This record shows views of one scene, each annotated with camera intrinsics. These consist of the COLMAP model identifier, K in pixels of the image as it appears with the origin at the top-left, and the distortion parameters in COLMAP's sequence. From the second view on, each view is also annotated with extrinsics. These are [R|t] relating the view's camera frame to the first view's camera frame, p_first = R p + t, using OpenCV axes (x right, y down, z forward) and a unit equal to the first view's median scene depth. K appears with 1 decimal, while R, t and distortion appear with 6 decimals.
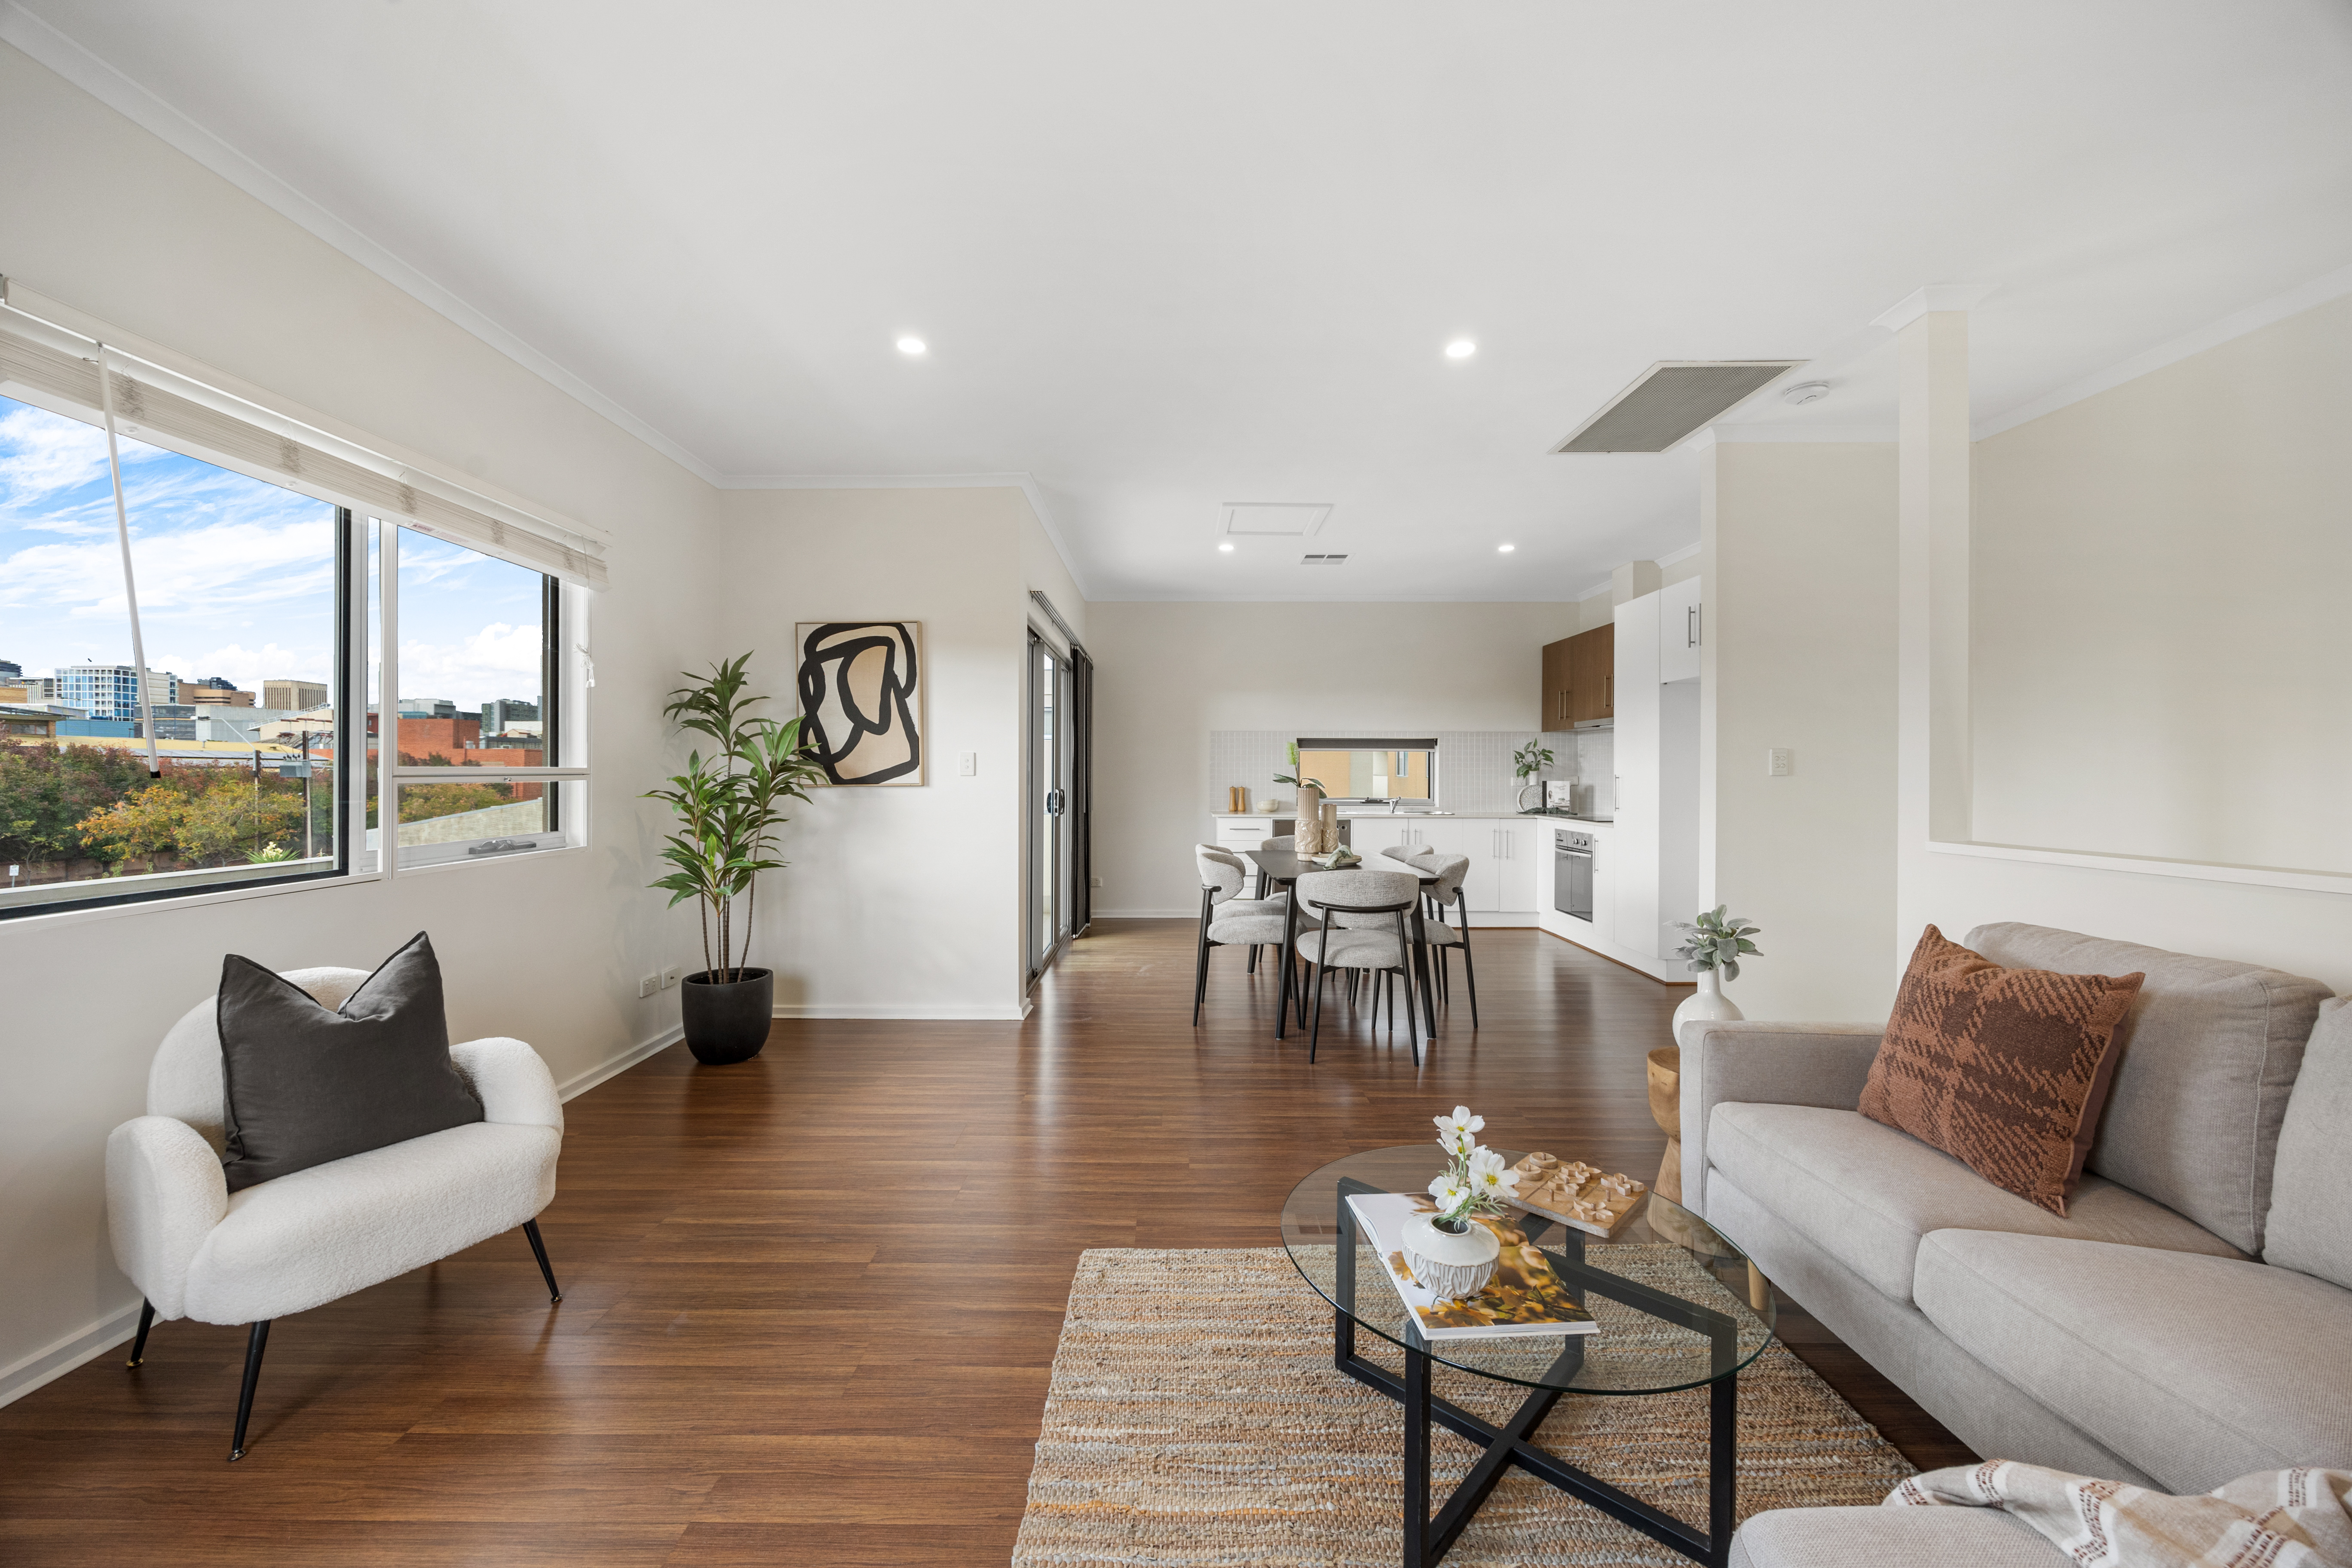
lens RADIAL K [[909.3, 0, 1166.4], [0, 909.3, 775.2], [0, 0, 1]] dist [-0.003951, 0.001369]
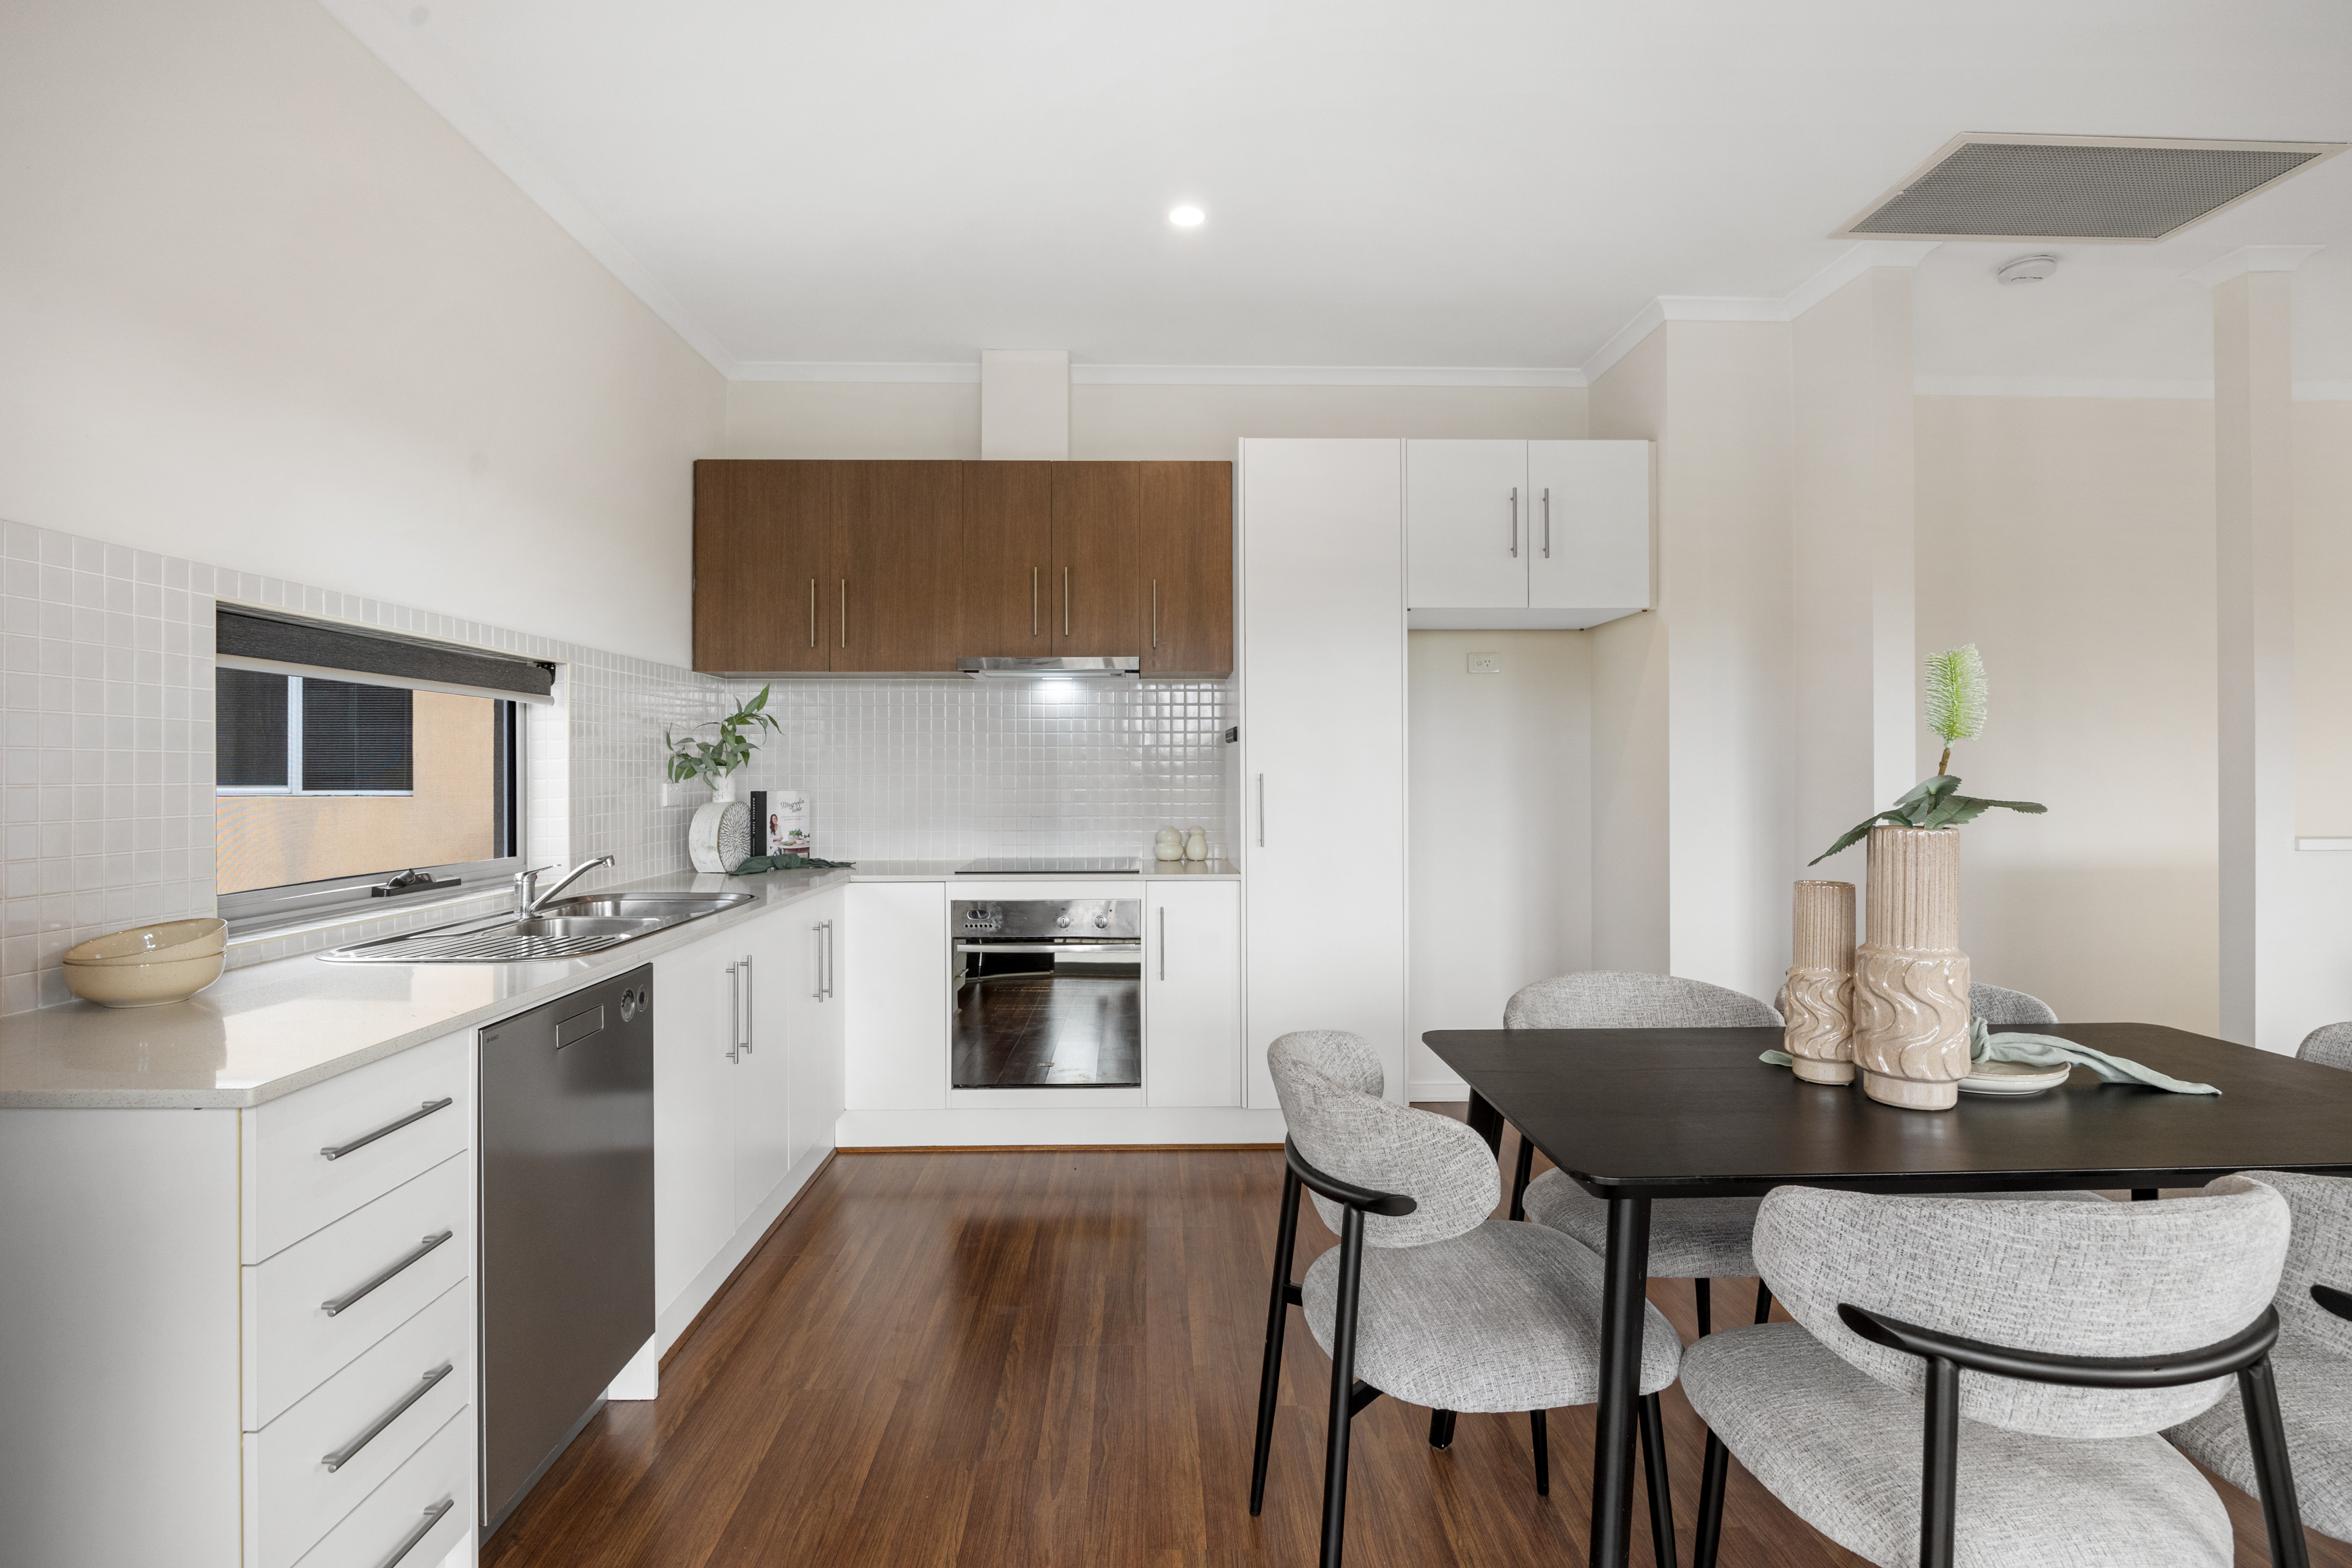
lens RADIAL K [[1190.5, 0, 1168.9], [0, 1190.5, 760.2], [0, 0, 1]] dist [-0.006245, 0.001019]
pose [[-0.029694, 0.009367, 0.999515, -0.209357], [0.004720, 0.999946, -0.009231, -0.002648], [-0.999548, 0.004444, -0.029737, 1.377325]]
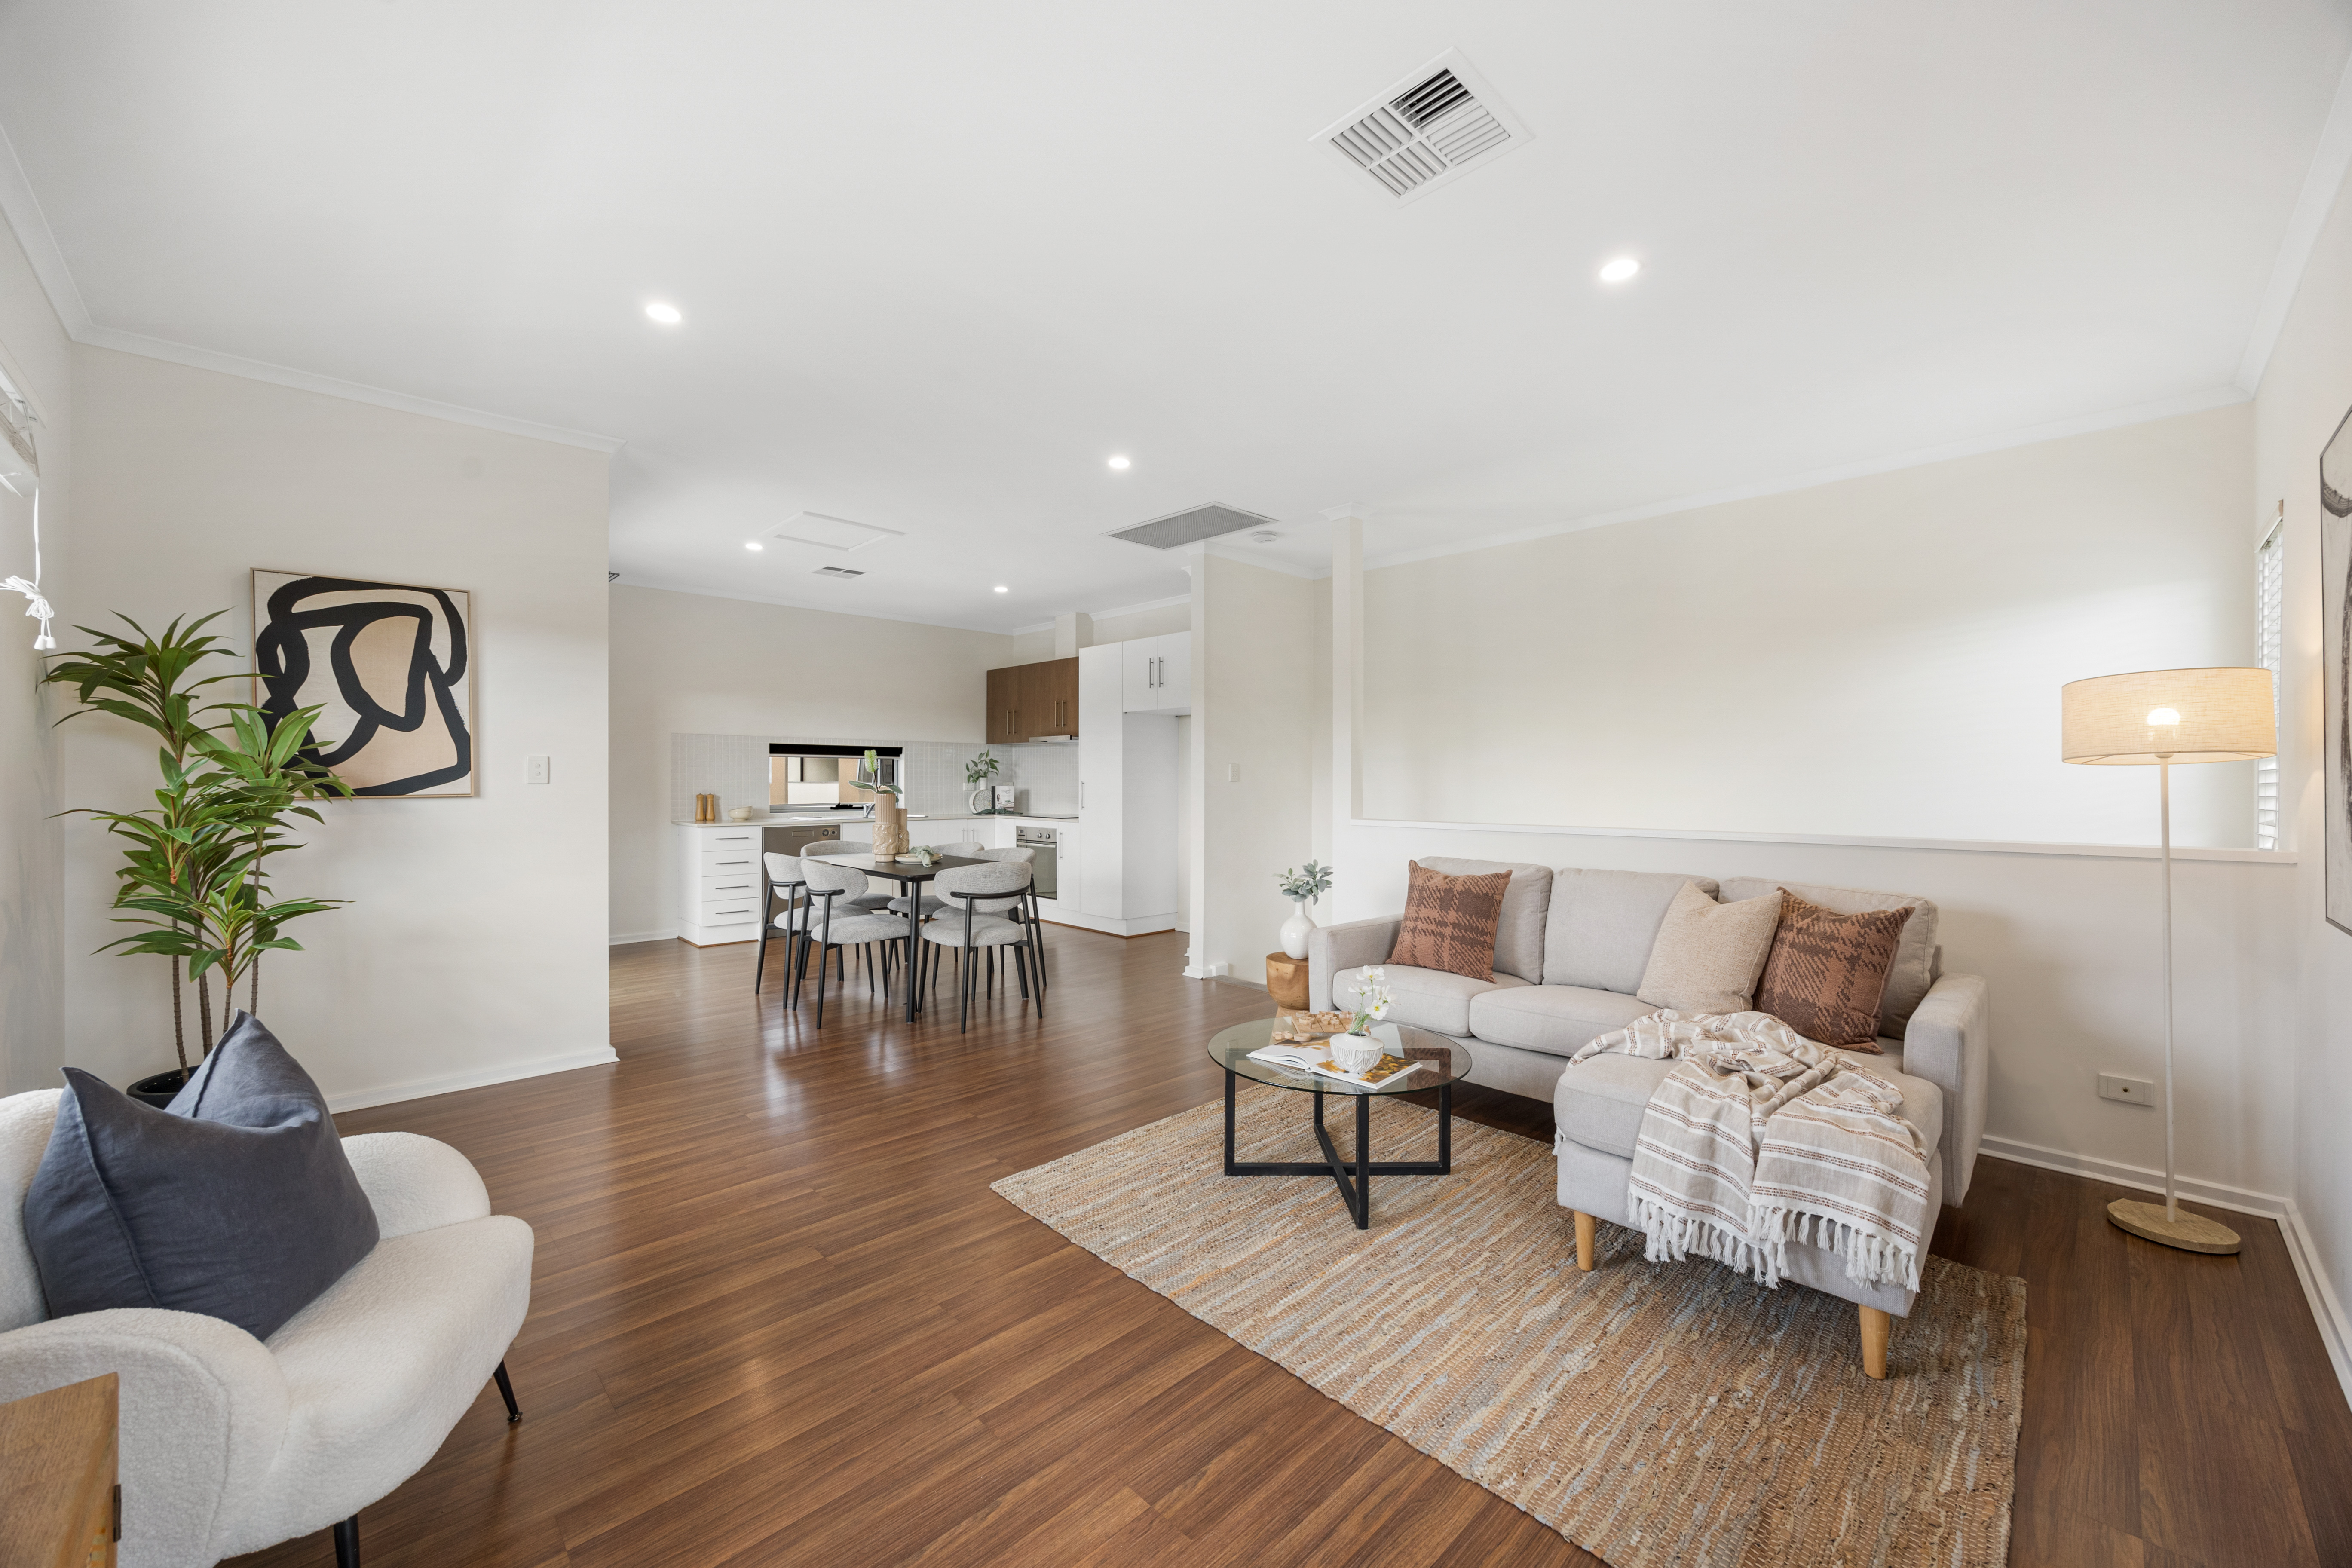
lens RADIAL K [[909.3, 0, 1186.0], [0, 909.3, 780.4], [0, 0, 1]] dist [-0.003951, 0.001369]
pose [[0.707798, -0.001737, 0.706413, -0.391818], [0.001484, 0.999998, 0.000972, -0.002709], [-0.706413, 0.000361, 0.707800, -0.010449]]
